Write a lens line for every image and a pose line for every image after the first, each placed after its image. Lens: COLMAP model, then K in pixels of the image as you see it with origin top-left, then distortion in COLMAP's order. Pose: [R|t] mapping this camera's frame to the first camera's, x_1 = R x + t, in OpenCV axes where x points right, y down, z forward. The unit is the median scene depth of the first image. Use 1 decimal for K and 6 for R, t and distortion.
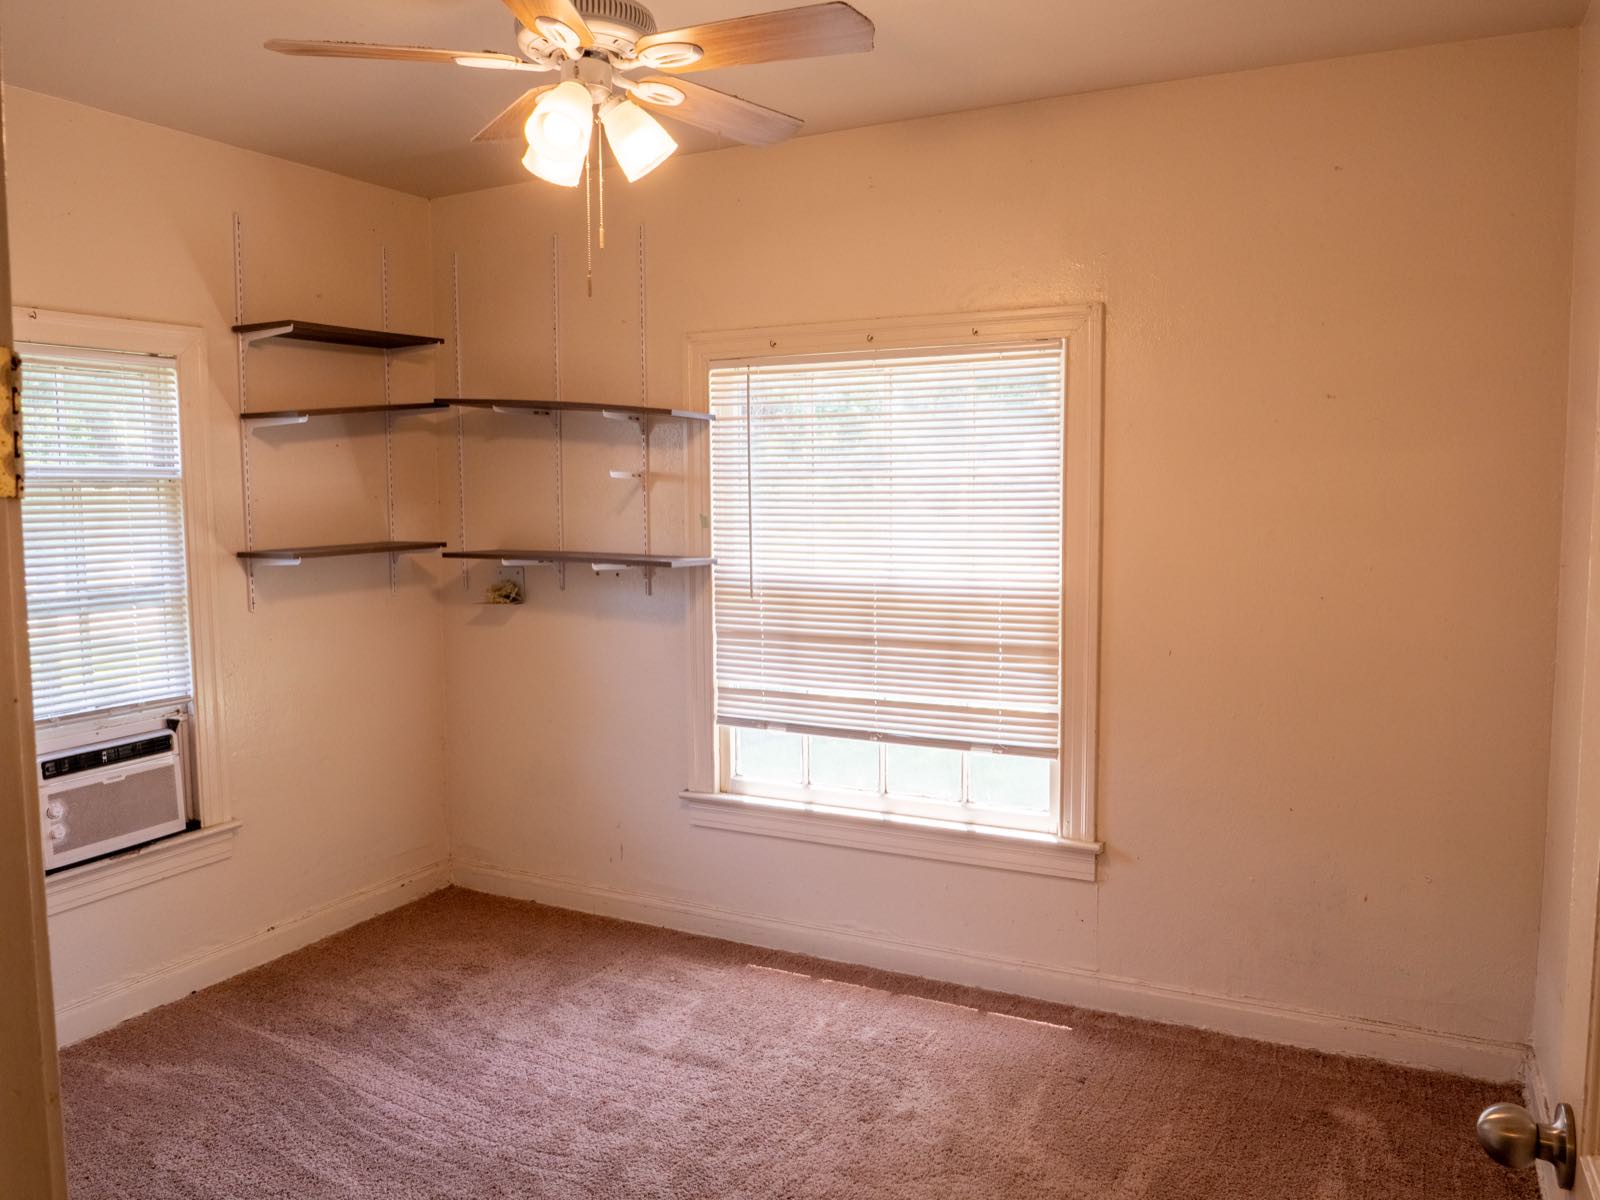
lens RADIAL K [[1159.4, 0, 814.2], [0, 1159.4, 595.0], [0, 0, 1]] dist [-0.040064, 0.017581]
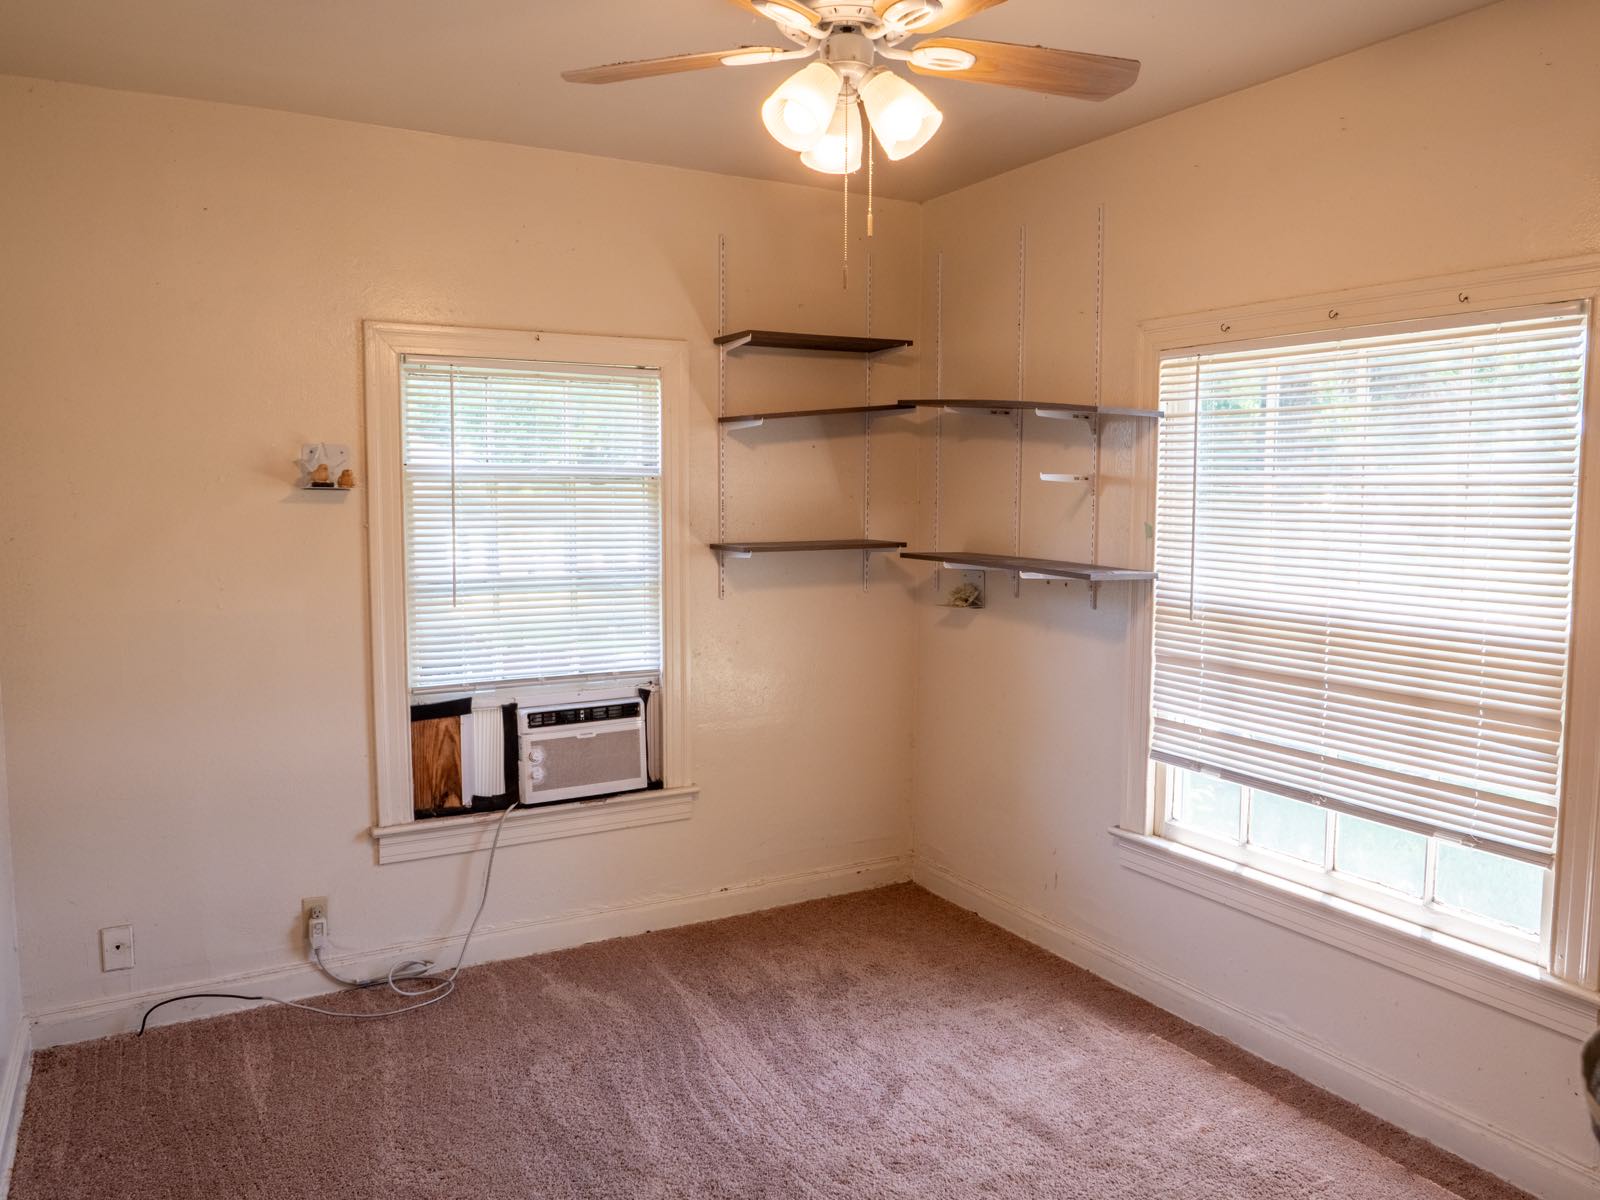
lens RADIAL K [[1159.4, 0, 802.6], [0, 1159.4, 593.4], [0, 0, 1]] dist [-0.040064, 0.017581]
pose [[0.841153, 0.062523, -0.537172, 0.179133], [-0.063621, 0.997837, 0.016518, -0.014498], [0.537043, 0.020281, 0.843311, 0.116239]]
